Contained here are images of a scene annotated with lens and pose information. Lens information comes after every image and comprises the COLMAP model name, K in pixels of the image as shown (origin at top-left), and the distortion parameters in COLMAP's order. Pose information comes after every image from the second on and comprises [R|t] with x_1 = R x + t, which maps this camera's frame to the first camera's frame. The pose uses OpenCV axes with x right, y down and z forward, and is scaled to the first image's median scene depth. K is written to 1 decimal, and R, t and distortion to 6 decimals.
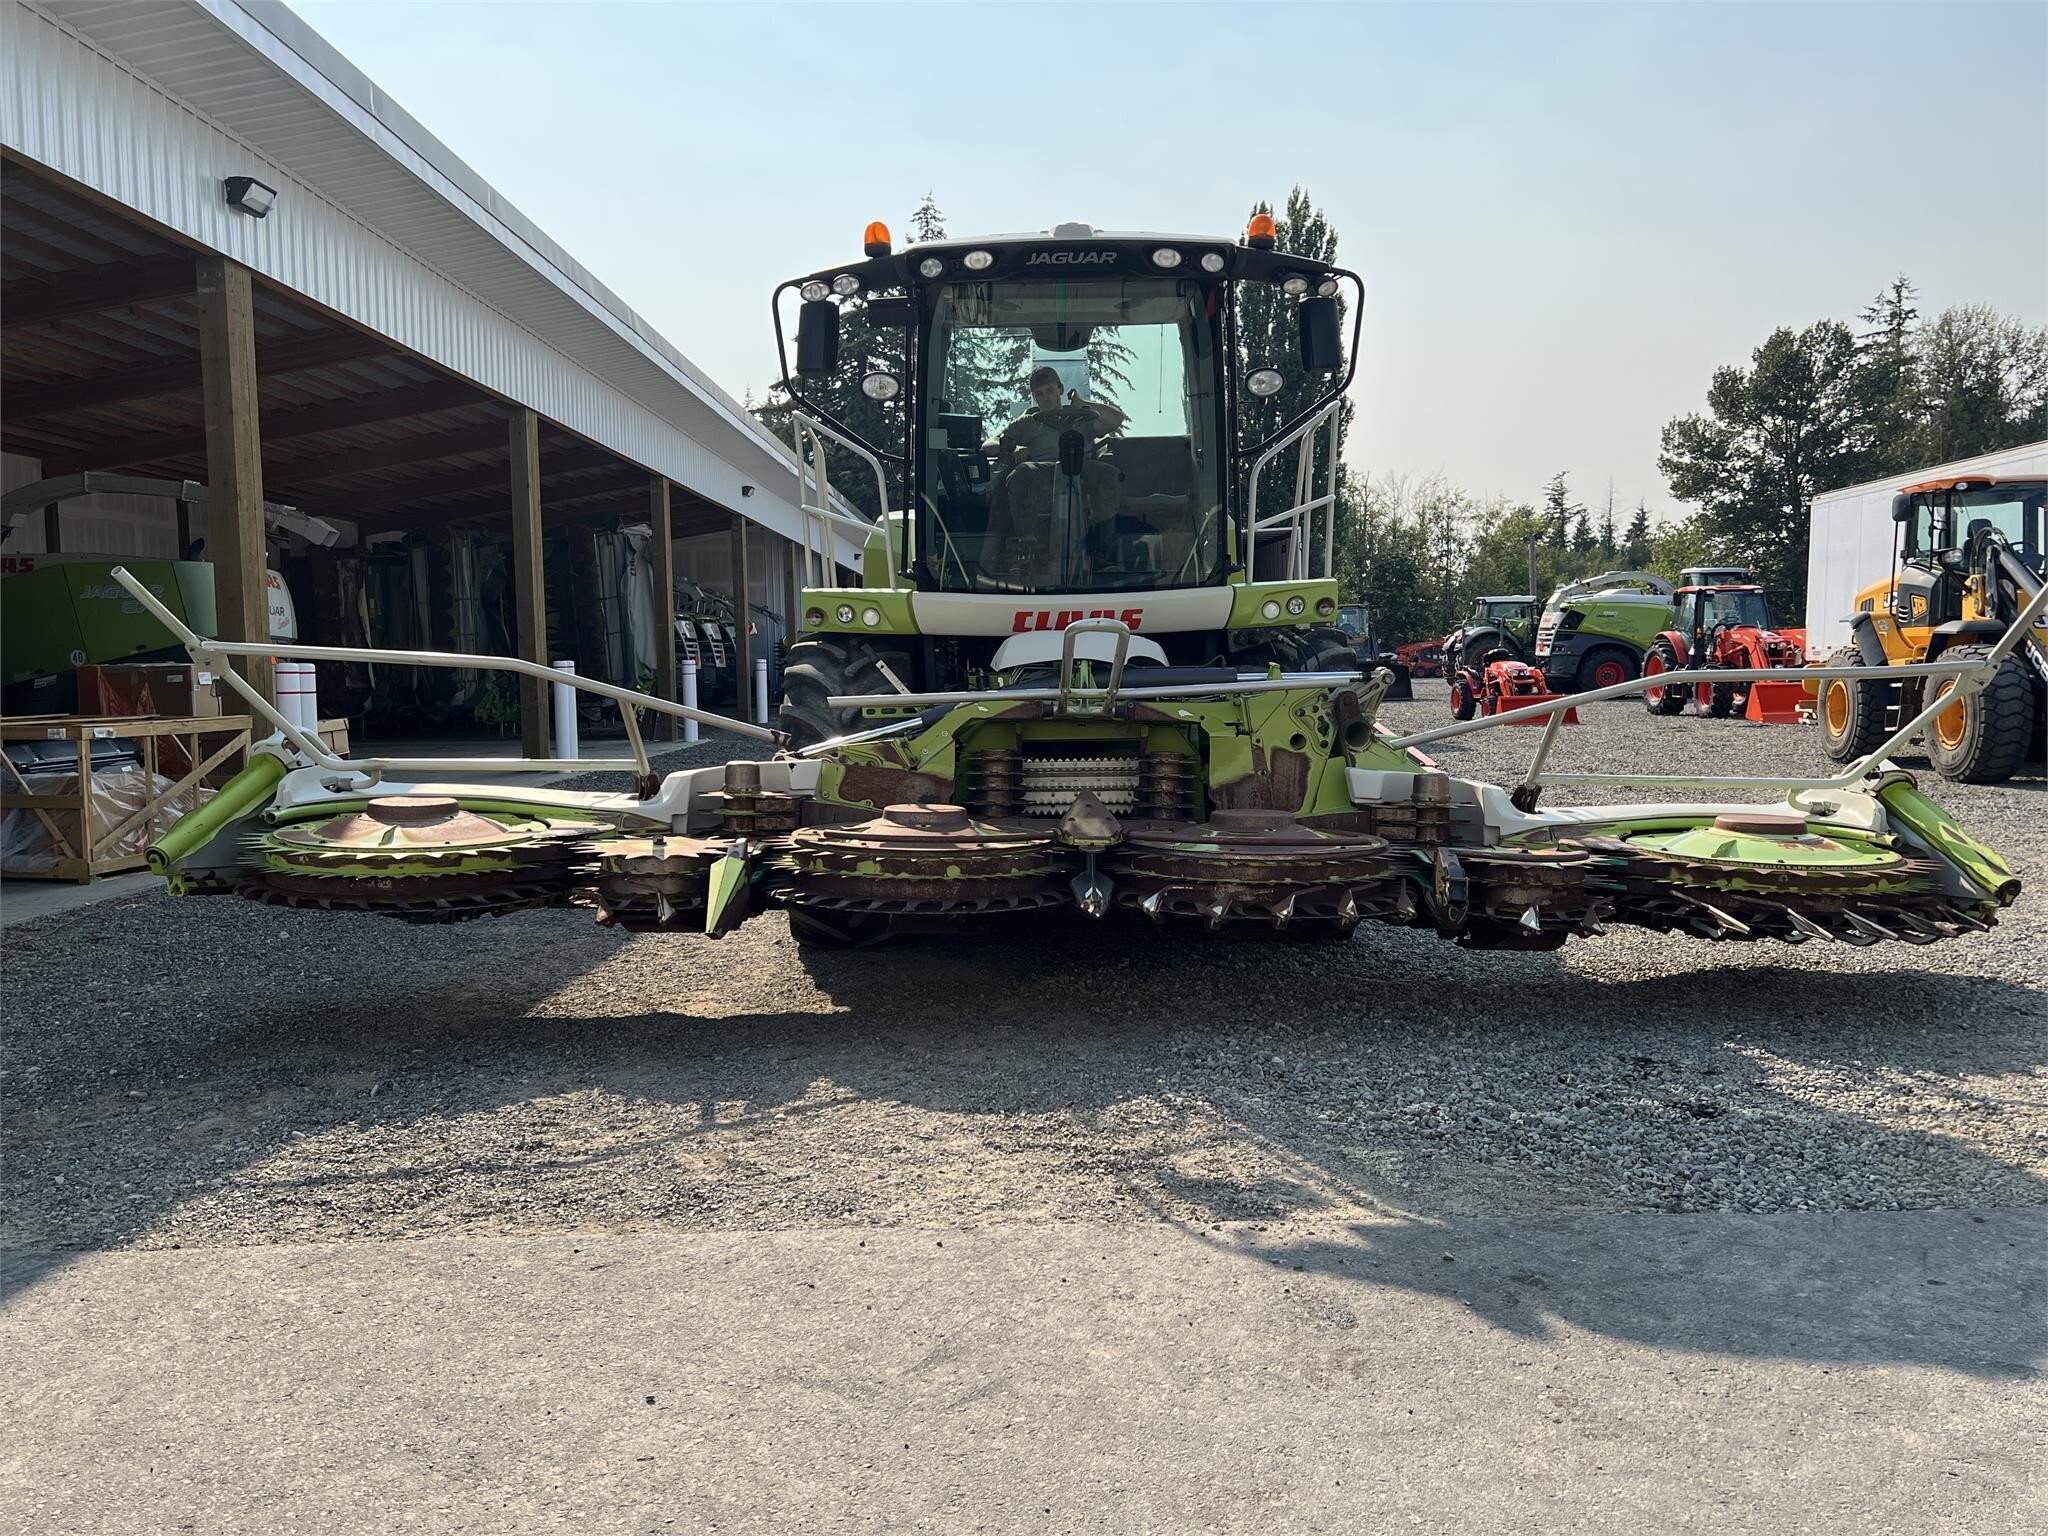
lens RADIAL K [[1464.3, 0, 1035.4], [0, 1464.3, 779.6], [0, 0, 1]] dist [0.029319, -0.021655]
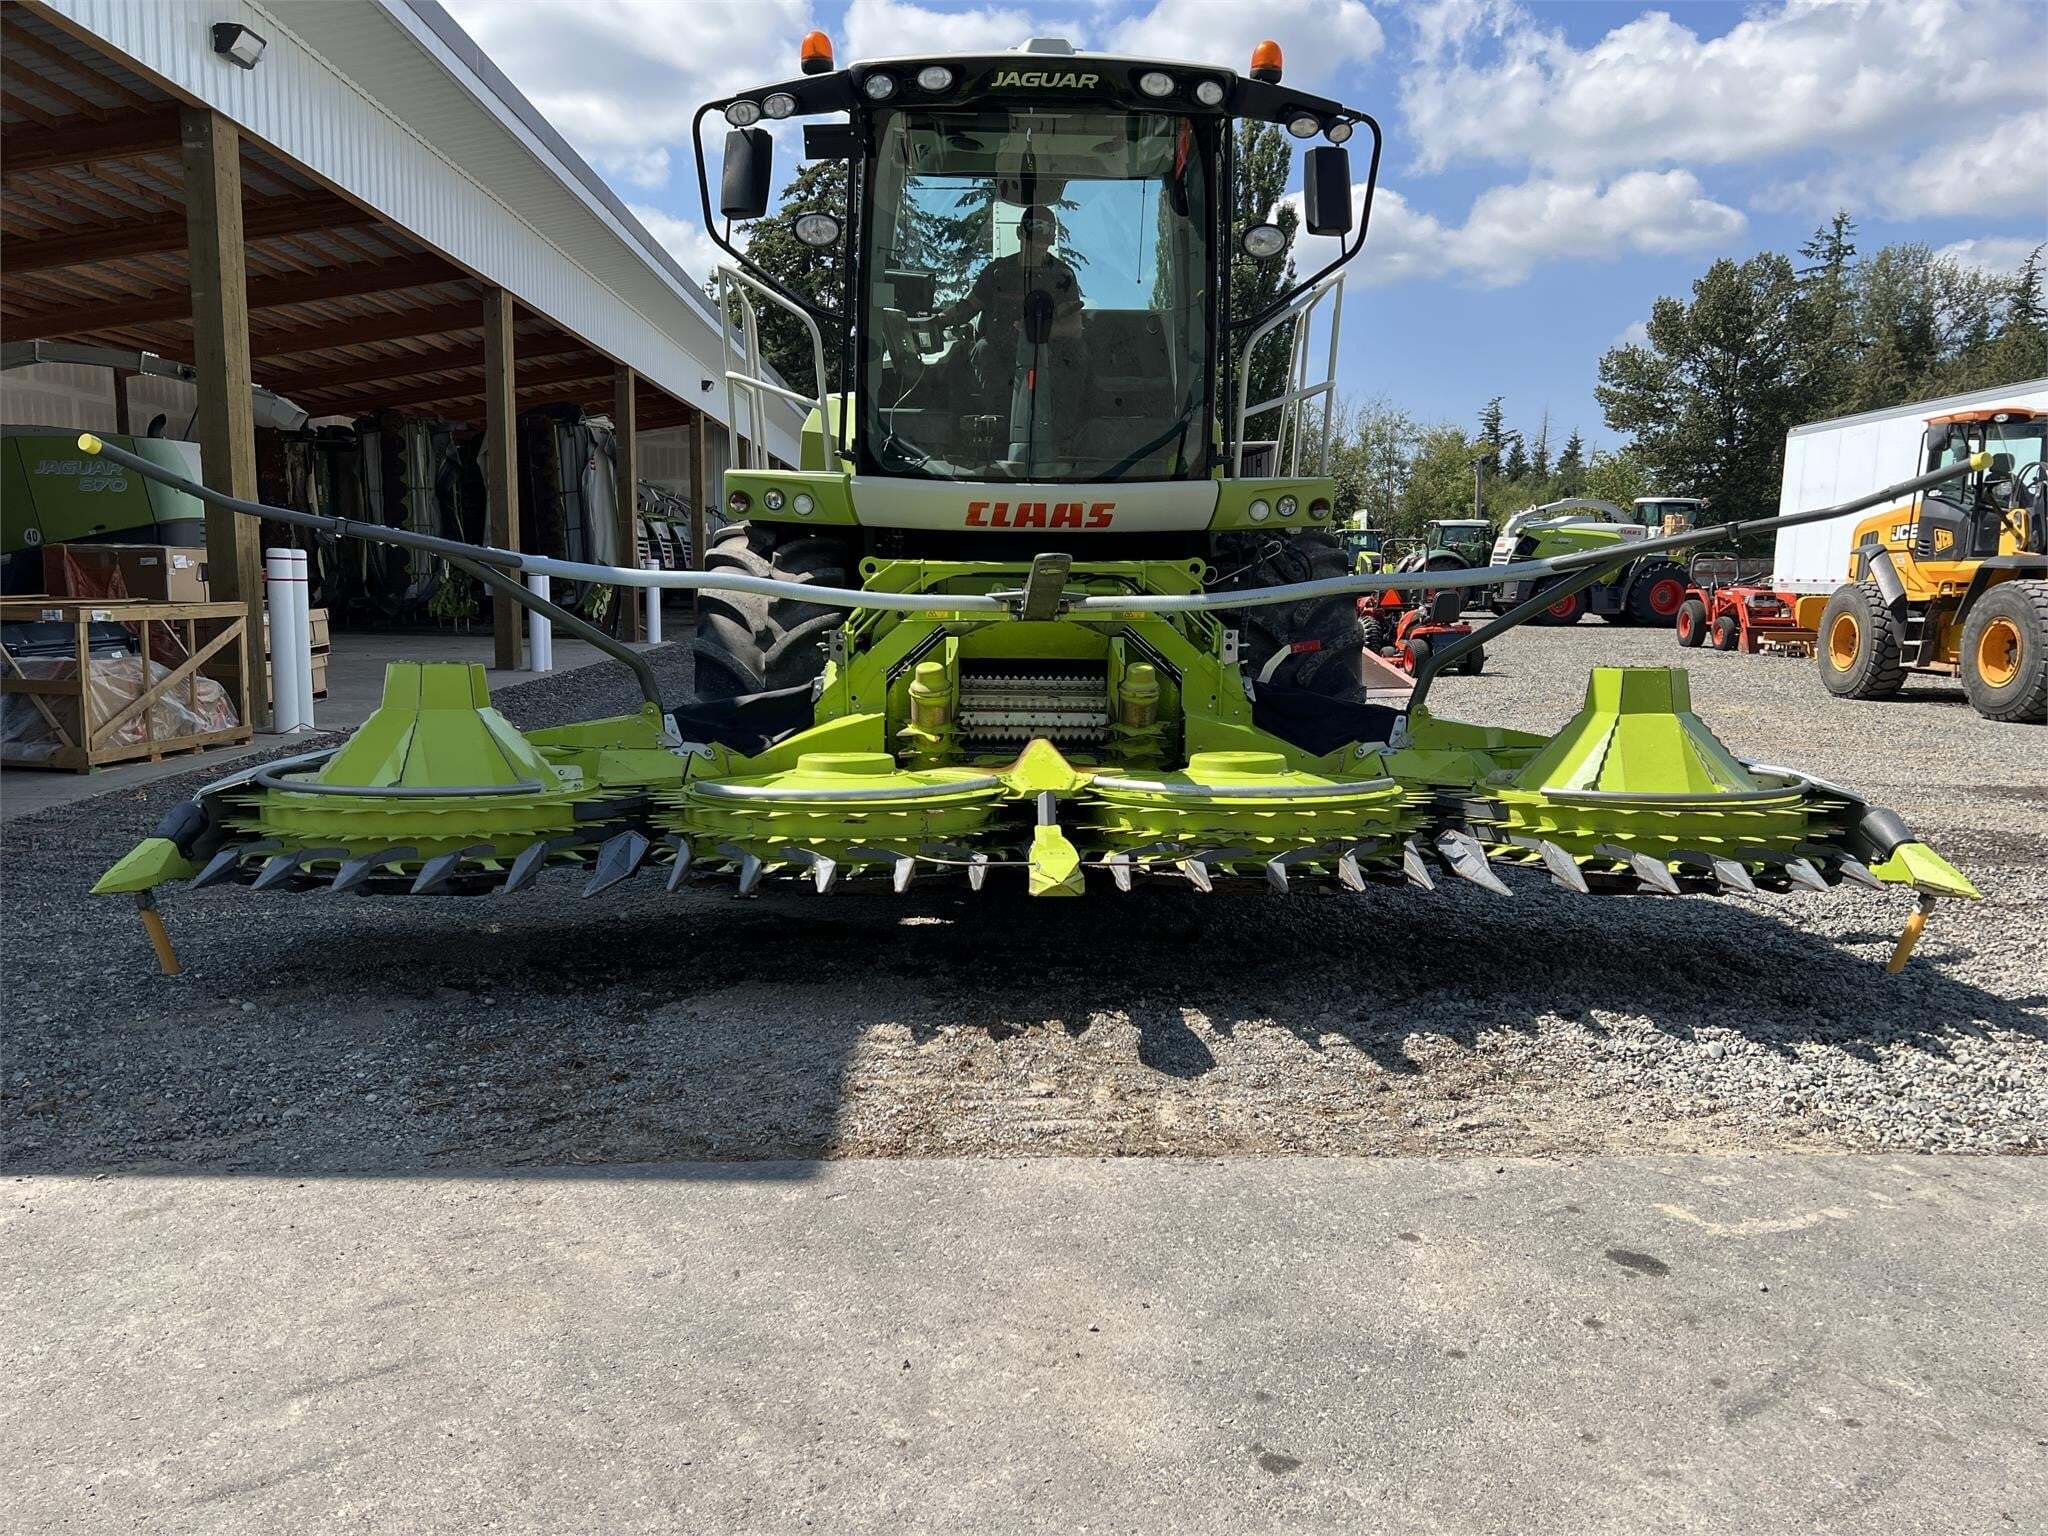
lens RADIAL K [[1464.1, 0, 1016.3], [0, 1464.1, 770.0], [0, 0, 1]] dist [0.018197, -0.006001]
pose [[0.998827, 0.023917, 0.042093, -0.031571], [-0.026118, 0.998276, 0.052556, 0.000820], [-0.040763, -0.053593, 0.997730, 0.010333]]
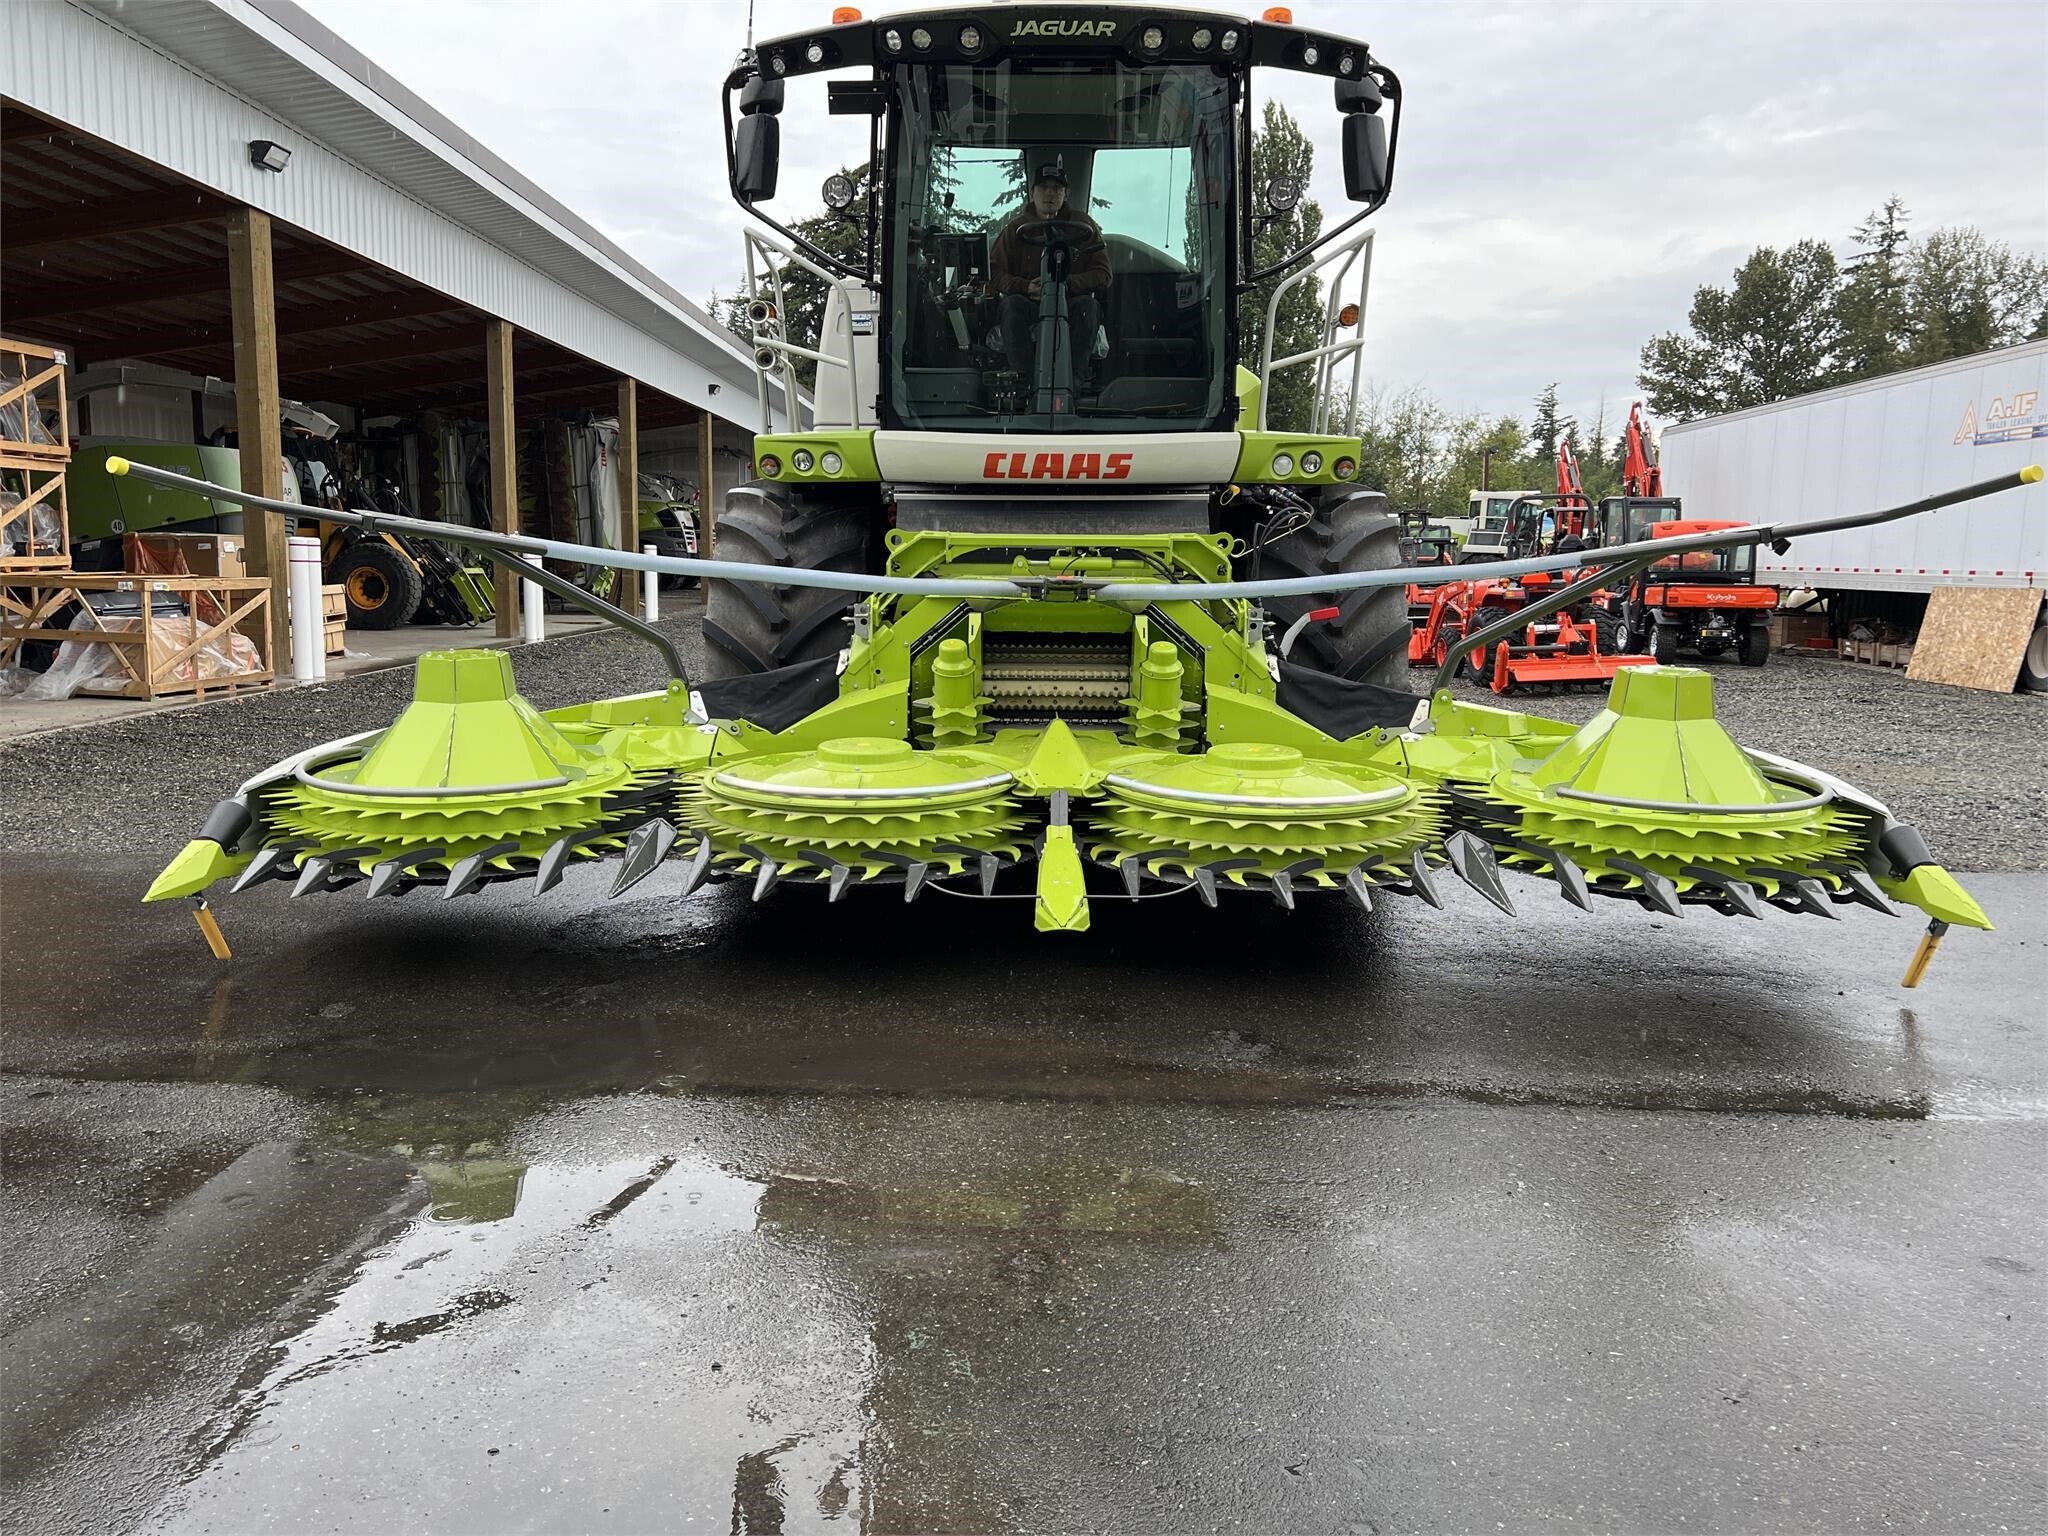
lens RADIAL K [[1477.3, 0, 1026.7], [0, 1477.3, 757.8], [0, 0, 1]] dist [0.011371, 0.002551]
pose [[0.999486, 0.031861, -0.003486, 0.056163], [-0.031624, 0.998013, 0.054491, 0.009261], [0.005215, -0.054352, 0.998508, -0.122387]]
